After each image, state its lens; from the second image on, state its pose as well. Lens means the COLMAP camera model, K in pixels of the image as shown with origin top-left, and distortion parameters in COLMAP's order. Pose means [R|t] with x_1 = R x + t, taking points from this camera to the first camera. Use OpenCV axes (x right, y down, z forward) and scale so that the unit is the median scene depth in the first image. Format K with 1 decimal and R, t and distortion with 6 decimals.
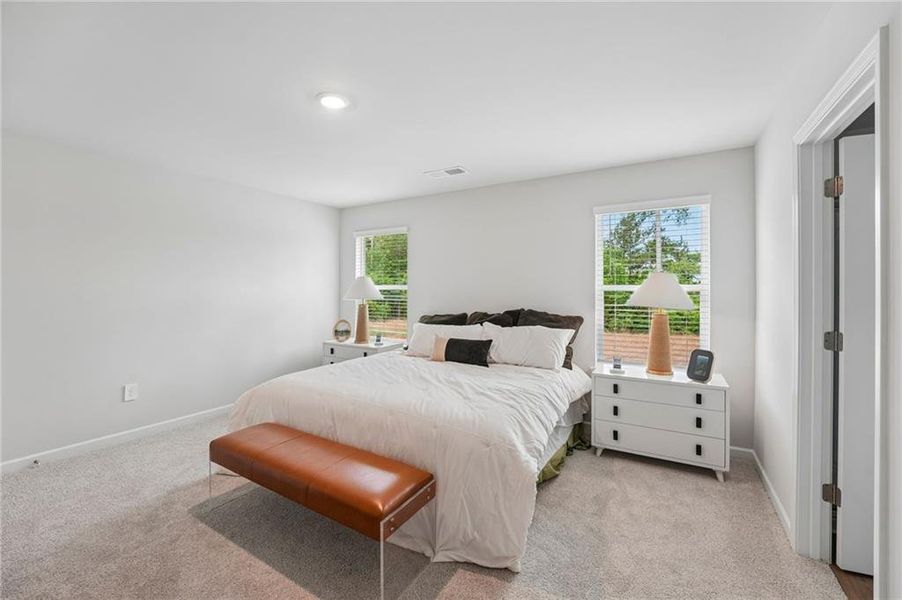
lens RADIAL K [[370.0, 0, 451.2], [0, 370.0, 294.9], [0, 0, 1]] dist [-0.046467, 0.000040]
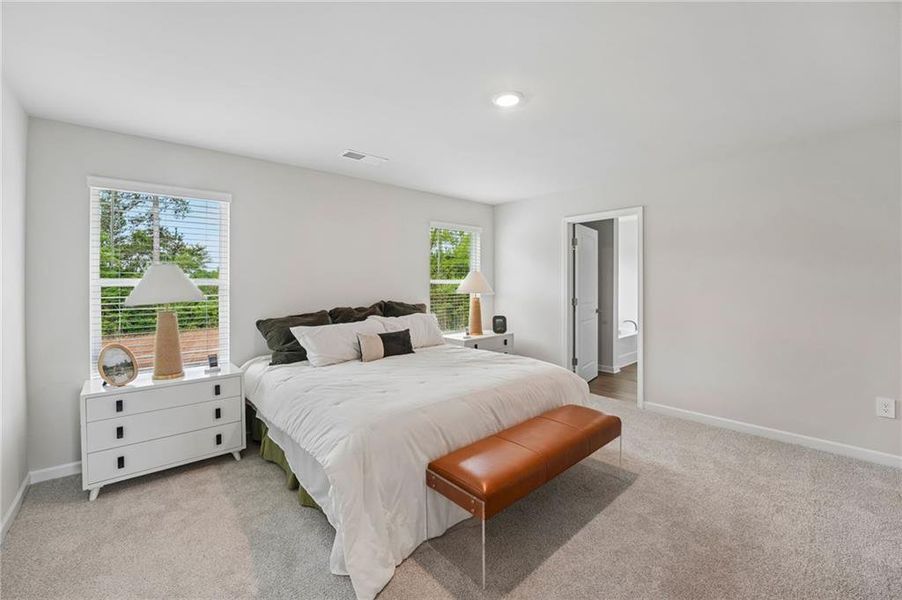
lens RADIAL K [[364.4, 0, 448.9], [0, 364.4, 296.0], [0, 0, 1]] dist [-0.019753, 0.000160]
pose [[0.293382, -0.037388, 0.955264, -0.100403], [0.020502, 0.999251, 0.032813, -0.001117], [-0.955775, 0.009958, 0.293929, 0.063706]]
